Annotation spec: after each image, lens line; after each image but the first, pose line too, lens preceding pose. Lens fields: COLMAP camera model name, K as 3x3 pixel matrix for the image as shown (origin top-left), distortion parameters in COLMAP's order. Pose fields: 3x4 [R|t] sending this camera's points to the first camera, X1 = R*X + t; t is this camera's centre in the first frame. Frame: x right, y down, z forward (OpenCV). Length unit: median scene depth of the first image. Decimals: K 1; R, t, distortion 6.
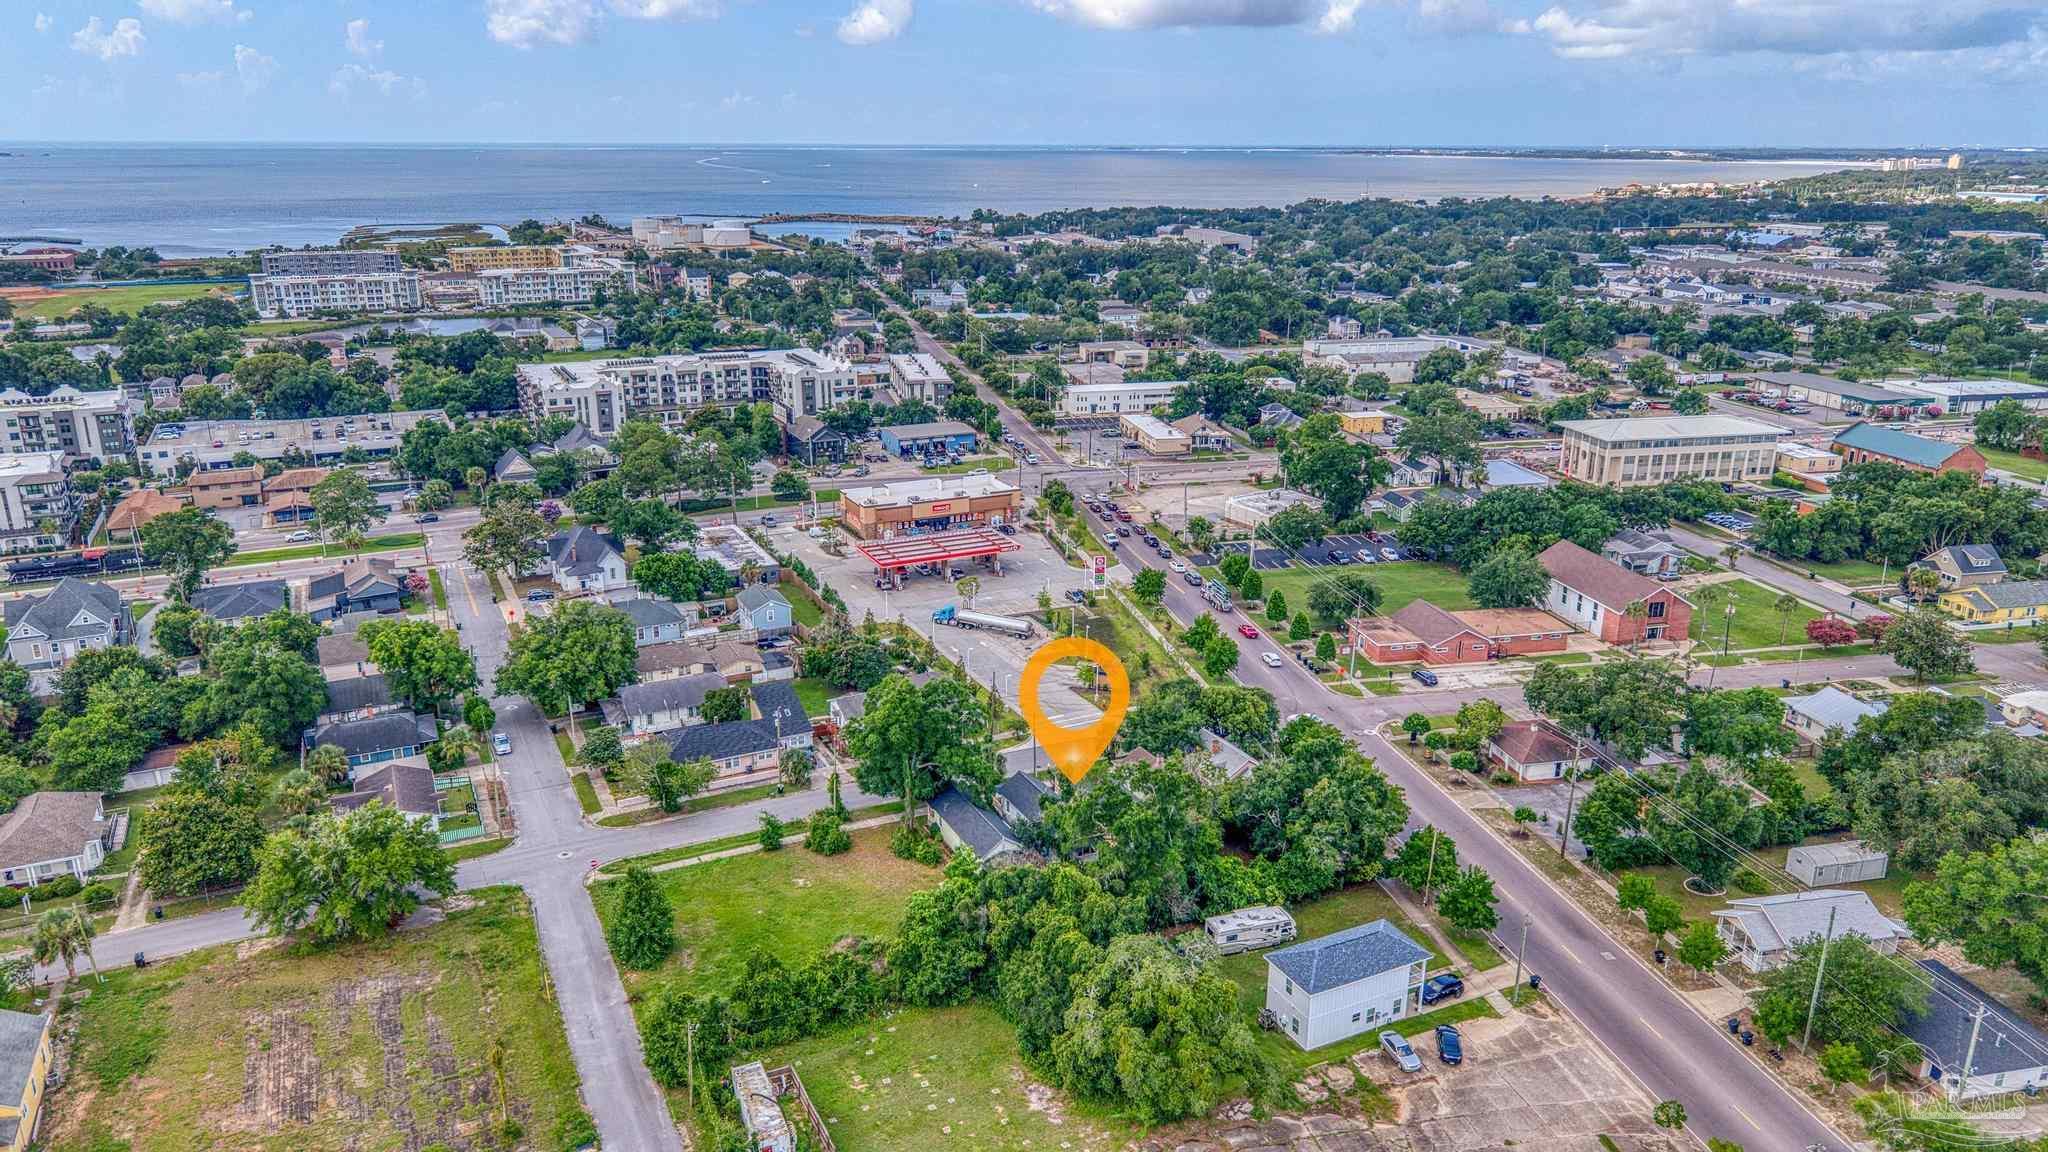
lens RADIAL K [[1370.8, 0, 1022.1], [0, 1370.8, 580.4], [0, 0, 1]] dist [0.030420, -0.031355]
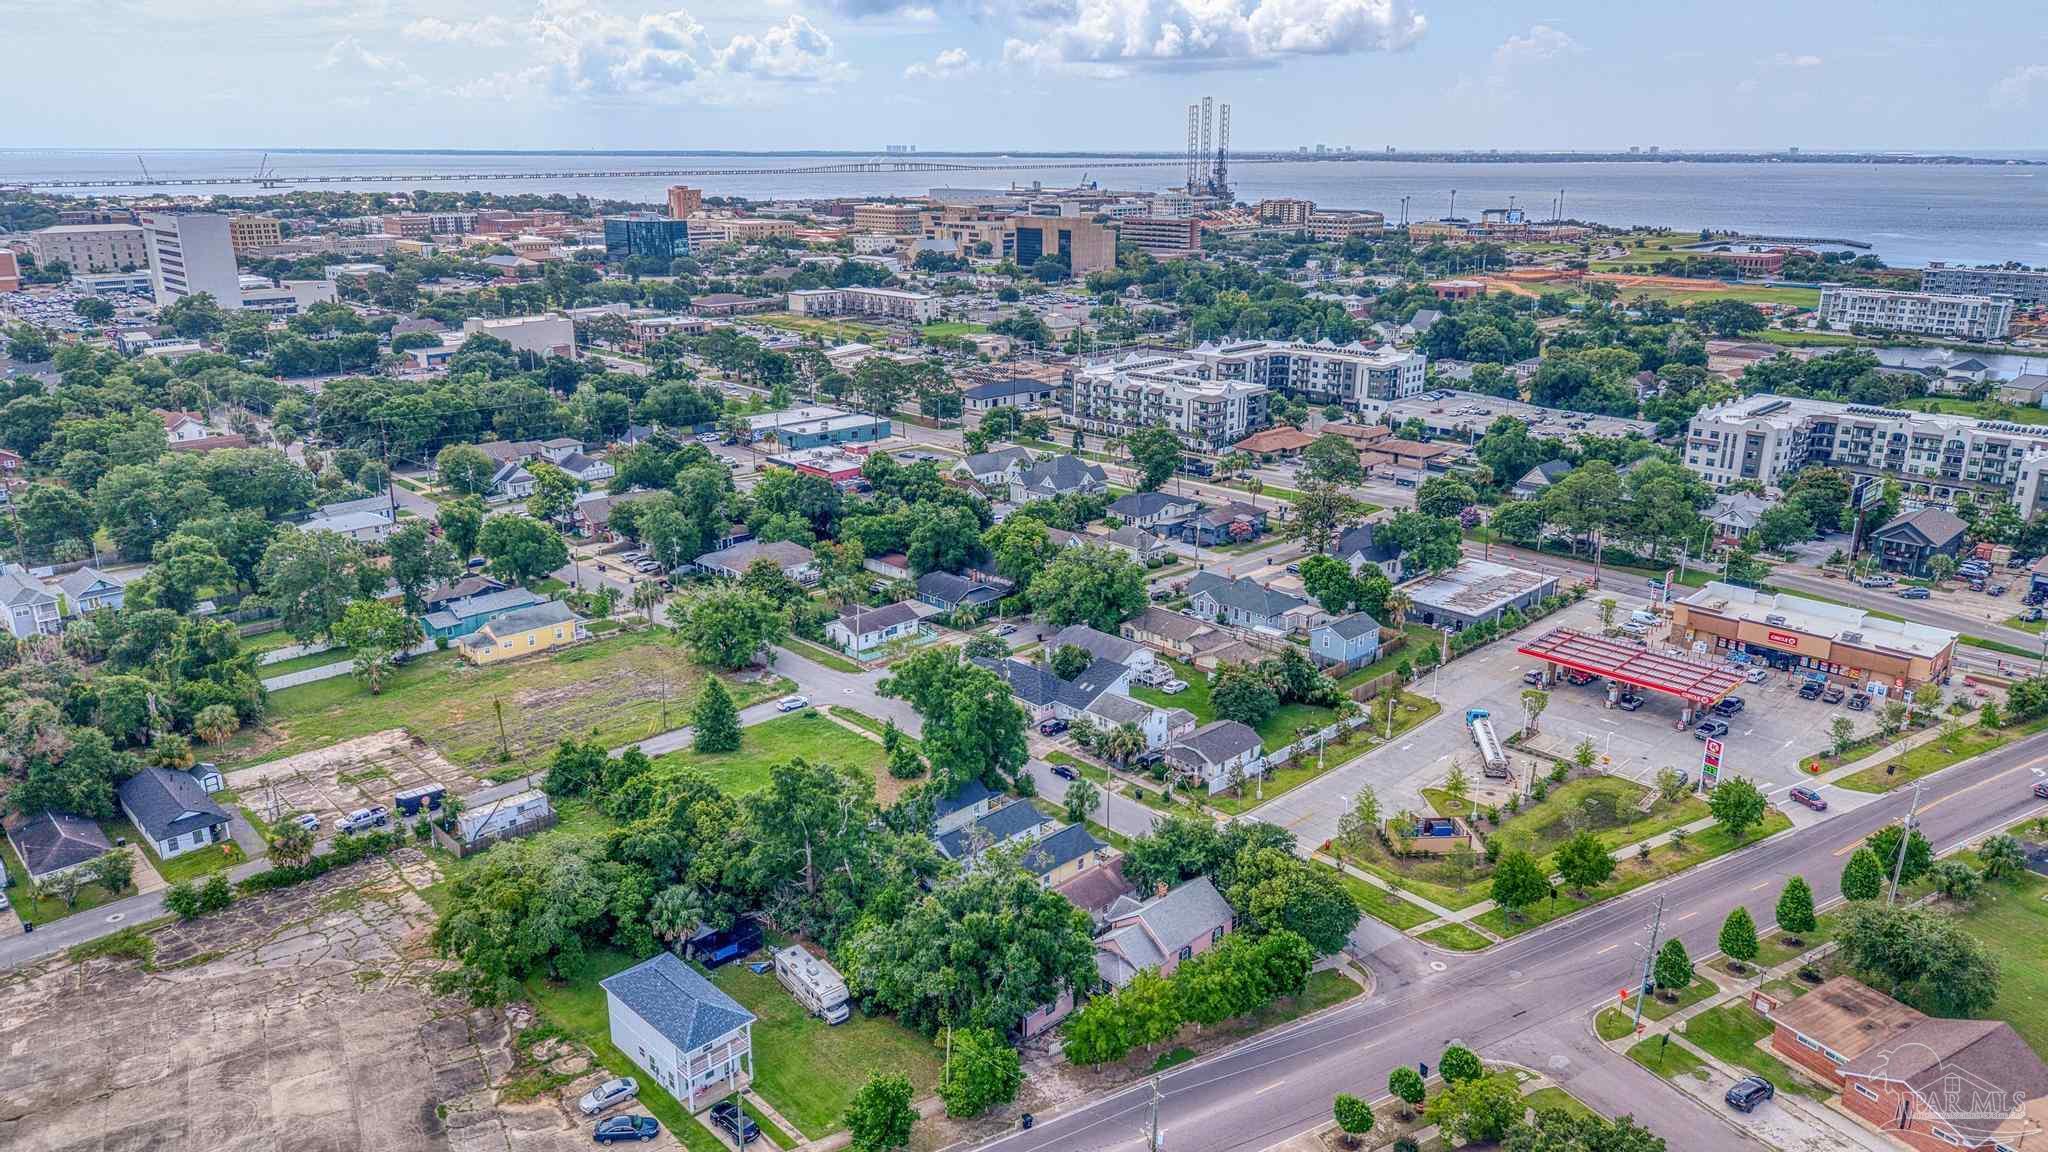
lens RADIAL K [[1370.8, 0, 1015.1], [0, 1370.8, 582.4], [0, 0, 1]] dist [0.030420, -0.031355]
pose [[0.314719, 0.283987, -0.905706, 0.344151], [-0.288387, 0.937695, 0.193807, -0.077581], [0.904315, 0.200199, 0.377008, 0.253798]]
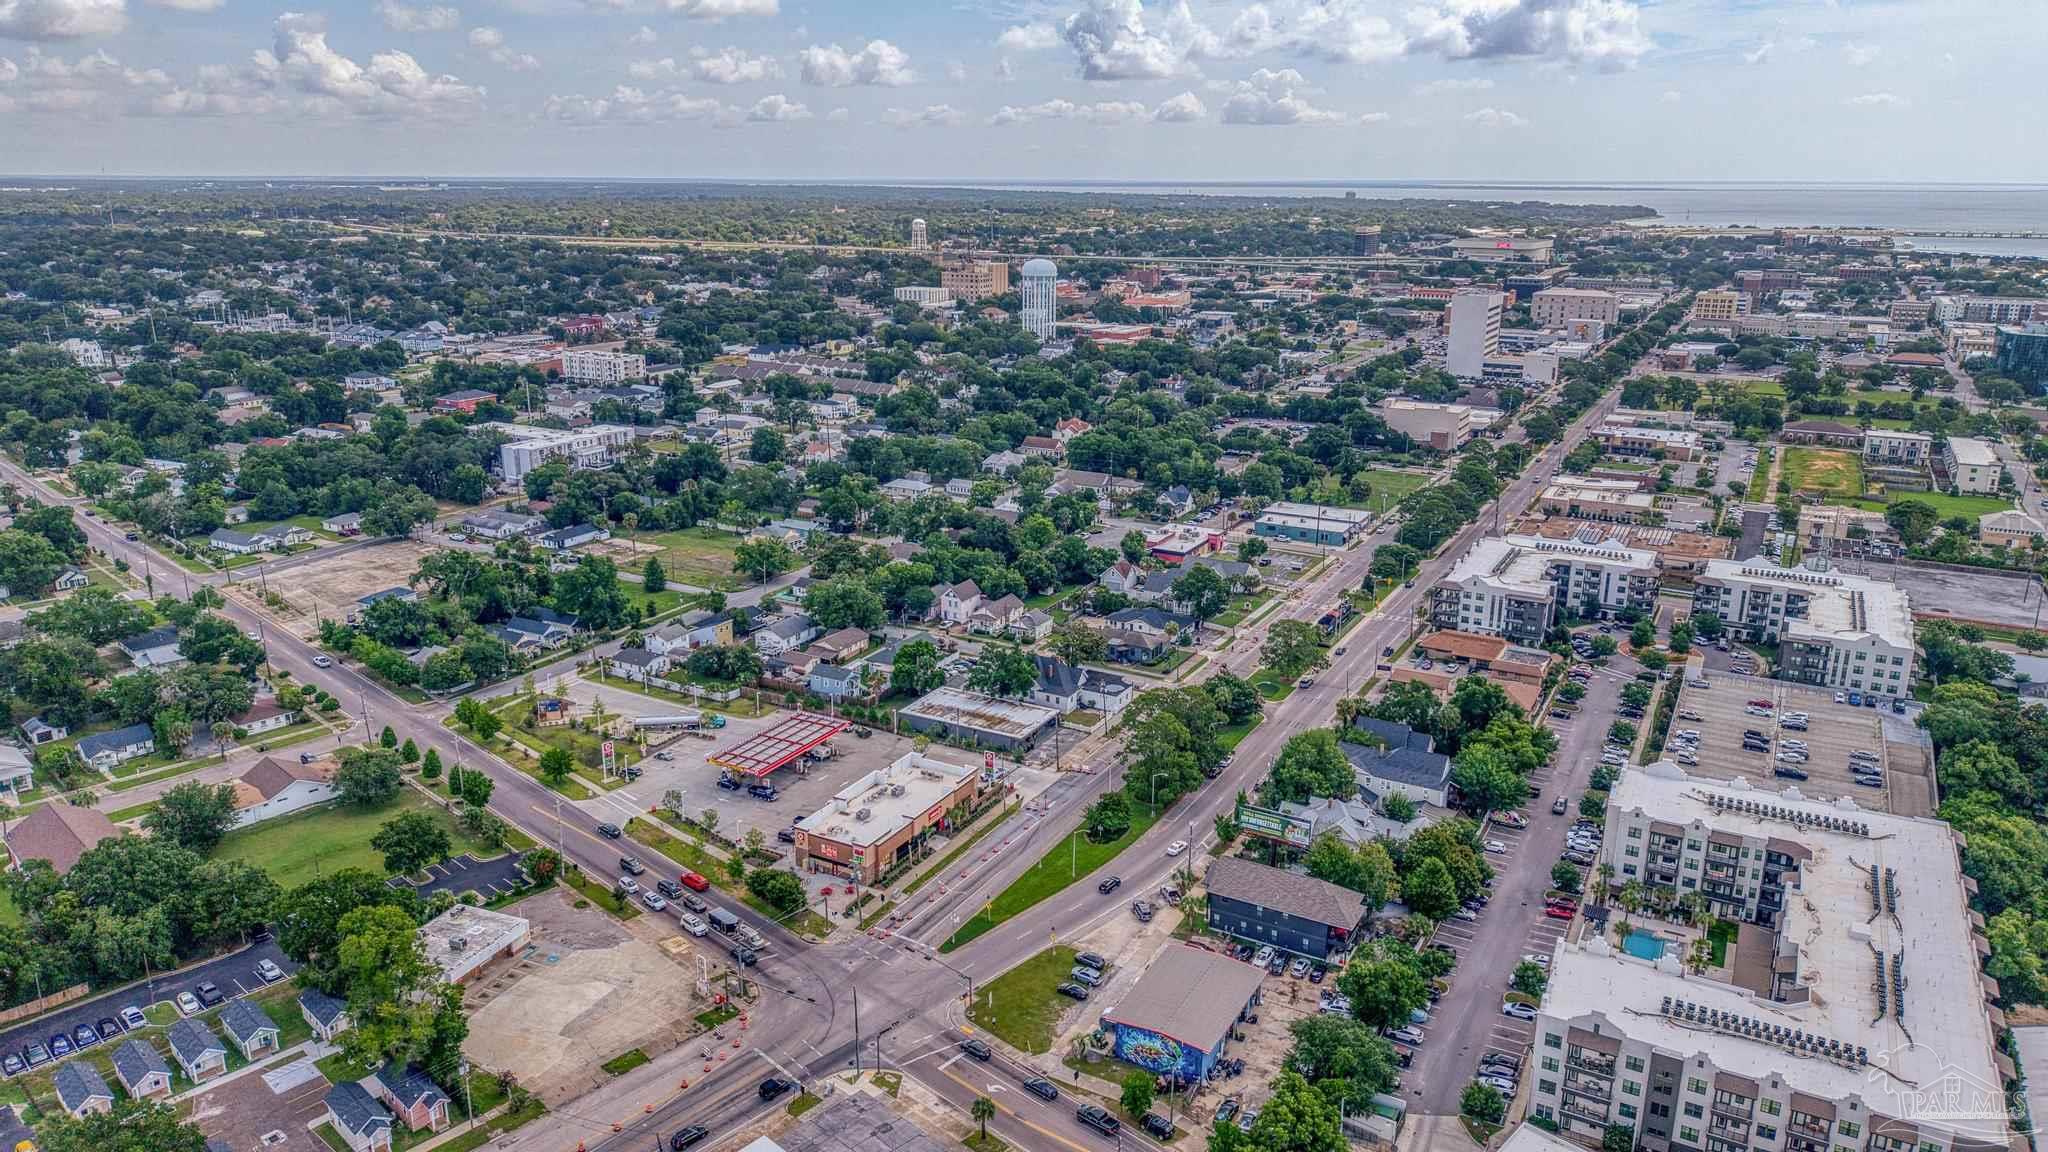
lens RADIAL K [[1370.8, 0, 1014.8], [0, 1370.8, 575.4], [0, 0, 1]] dist [0.030420, -0.031355]
pose [[-0.825704, 0.151038, -0.543507, 0.225587], [-0.179258, 0.843293, 0.506679, -0.461909], [0.534863, 0.515794, -0.669236, 1.145567]]
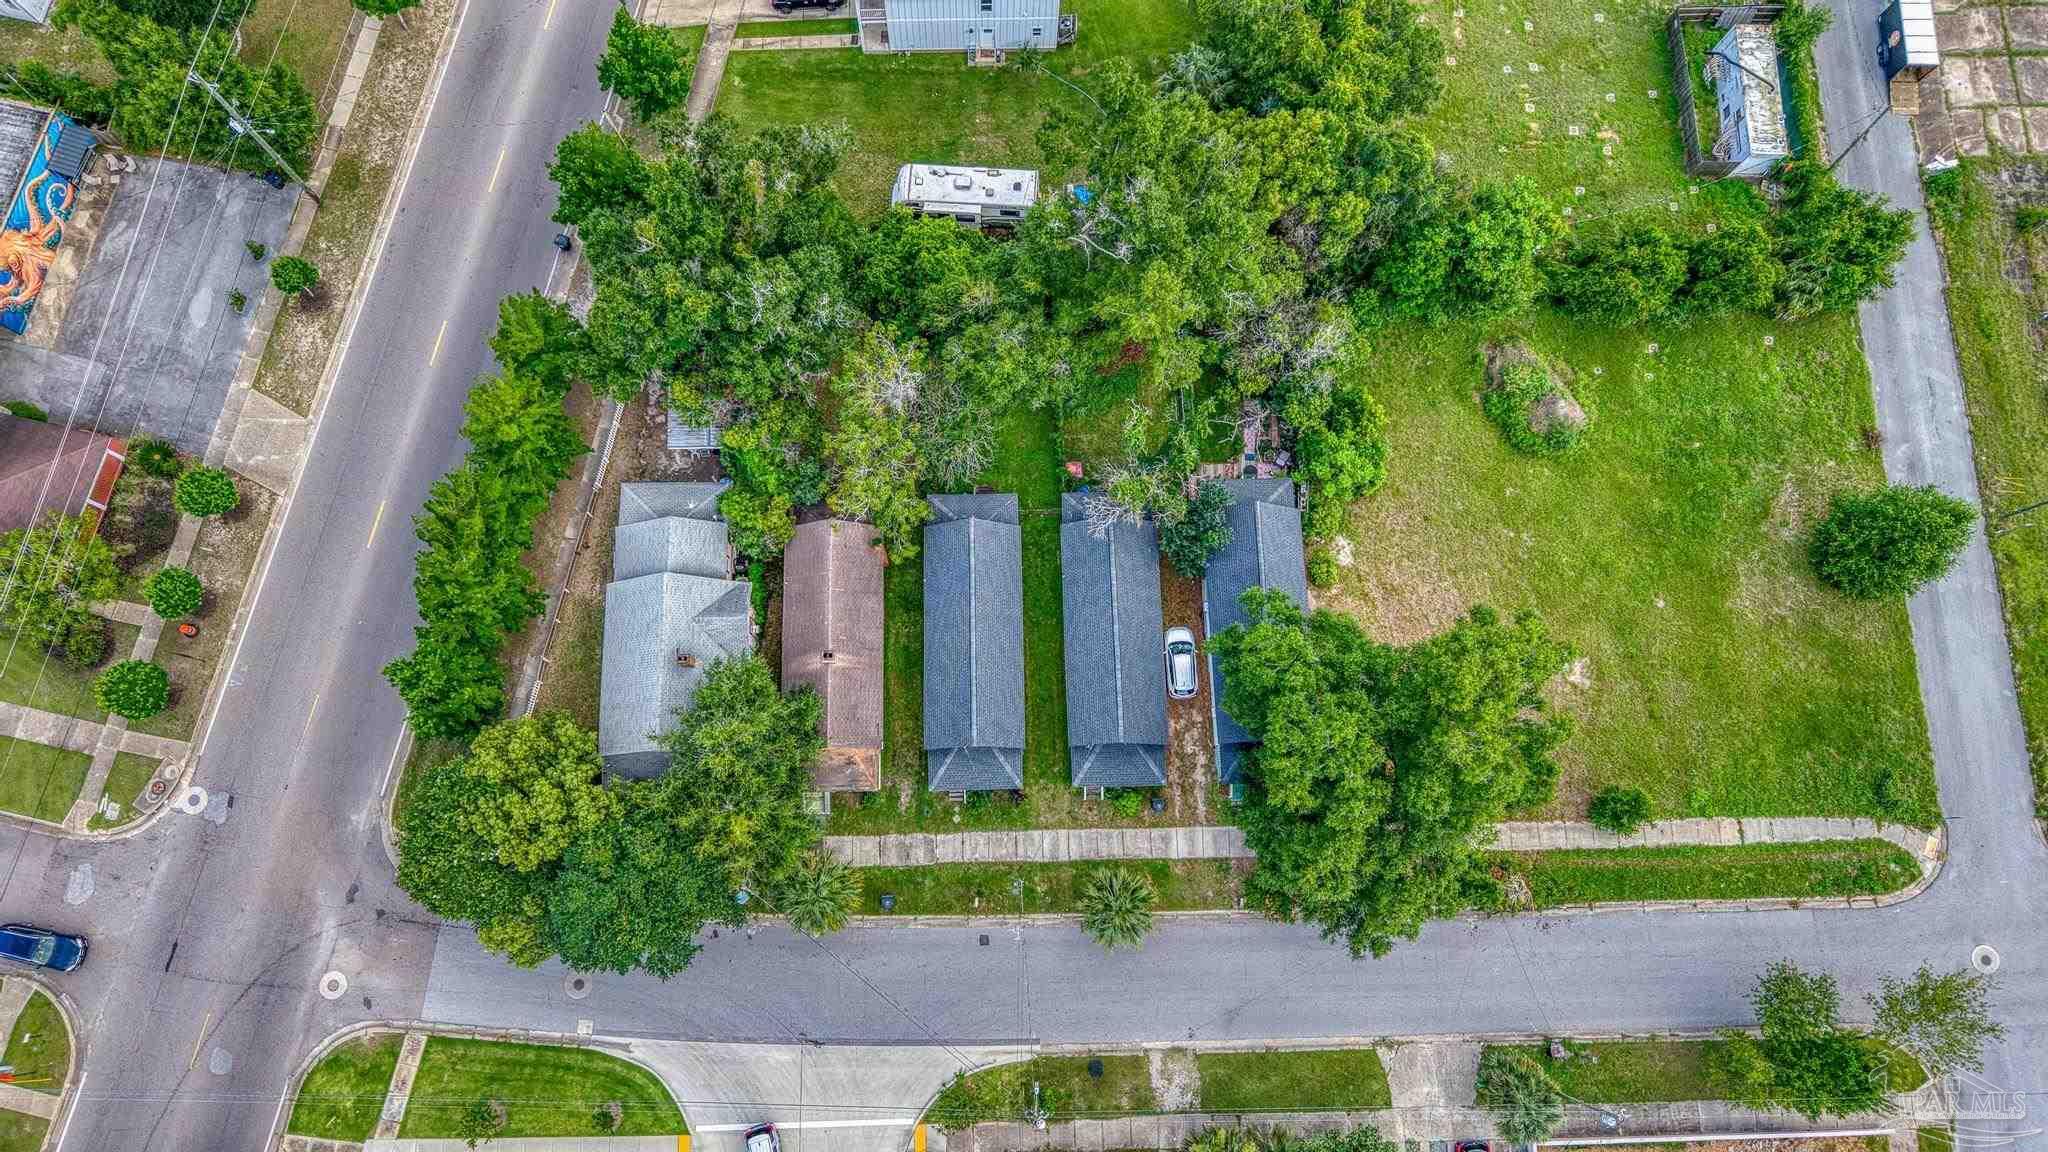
lens RADIAL K [[1370.8, 0, 1023.9], [0, 1370.8, 566.5], [0, 0, 1]] dist [0.030420, -0.031355]
pose [[-0.907974, -0.412309, 0.074729, 0.007629], [0.102180, -0.044906, 0.993752, -0.139235], [-0.406377, 0.909937, 0.082903, 0.387373]]
